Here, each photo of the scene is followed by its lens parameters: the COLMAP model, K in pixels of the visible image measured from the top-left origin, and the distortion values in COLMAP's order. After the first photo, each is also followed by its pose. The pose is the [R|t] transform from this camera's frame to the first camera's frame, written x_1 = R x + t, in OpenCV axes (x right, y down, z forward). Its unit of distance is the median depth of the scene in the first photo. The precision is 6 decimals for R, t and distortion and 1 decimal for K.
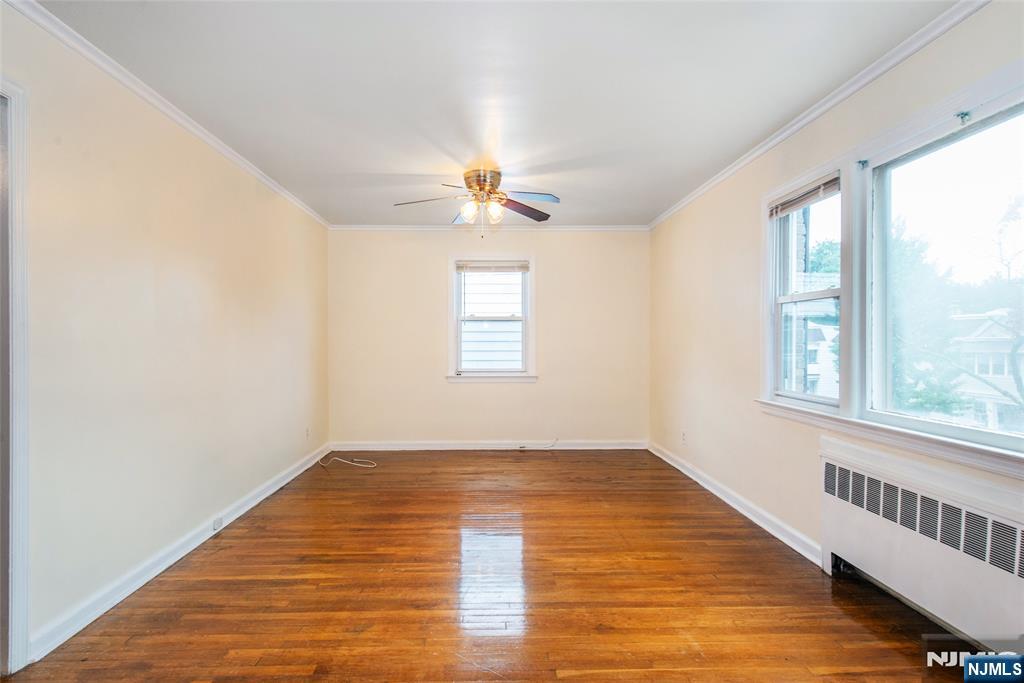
lens RADIAL K [[561.6, 0, 496.6], [0, 561.6, 338.7], [0, 0, 1]] dist [0.023742, -0.001312]
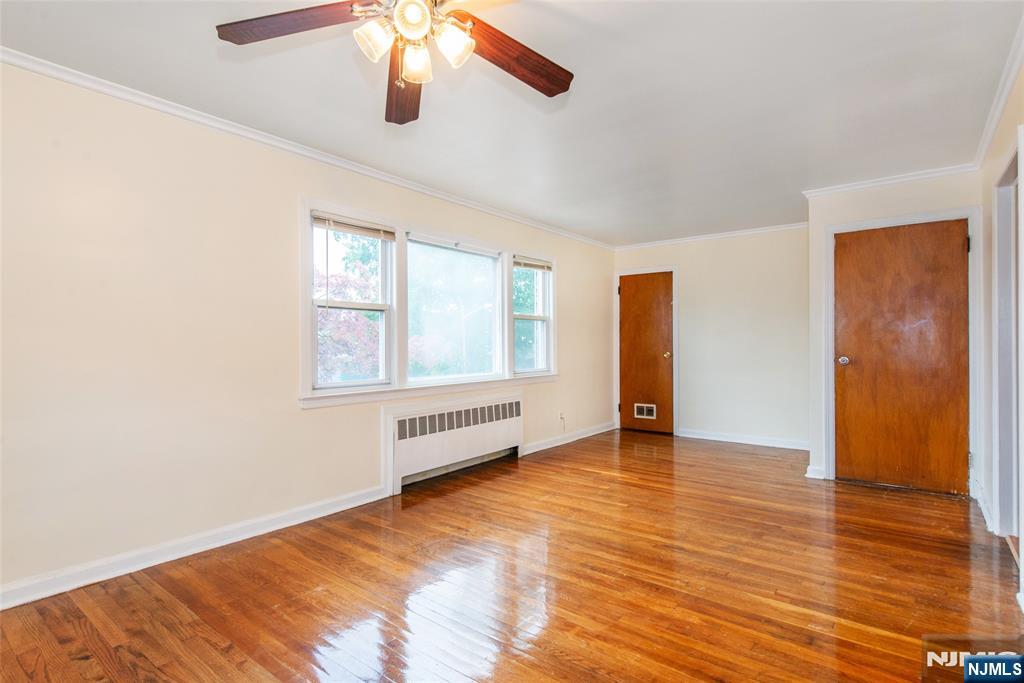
lens RADIAL K [[524.9, 0, 491.7], [0, 524.9, 342.1], [0, 0, 1]] dist [0.028721, -0.000229]
pose [[-0.764292, 0.006191, 0.644841, -0.453663], [0.001352, 0.999967, -0.007998, 0.019397], [-0.644869, -0.005241, -0.764275, 1.703204]]
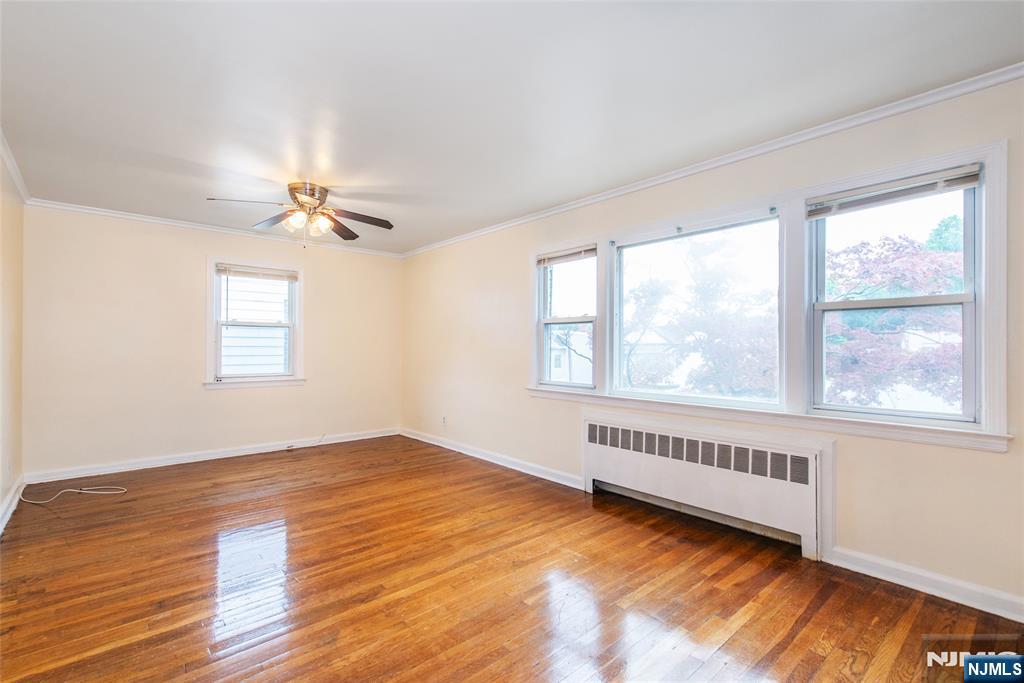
lens RADIAL K [[456.1, 0, 512.0], [0, 456.1, 341.5], [0, 0, 1]] dist [0.017267, -0.000813]
pose [[0.765939, 0.014242, 0.642755, -0.376220], [-0.009061, 0.999894, -0.011358, 0.001674], [-0.642849, 0.002876, 0.765987, 0.132564]]
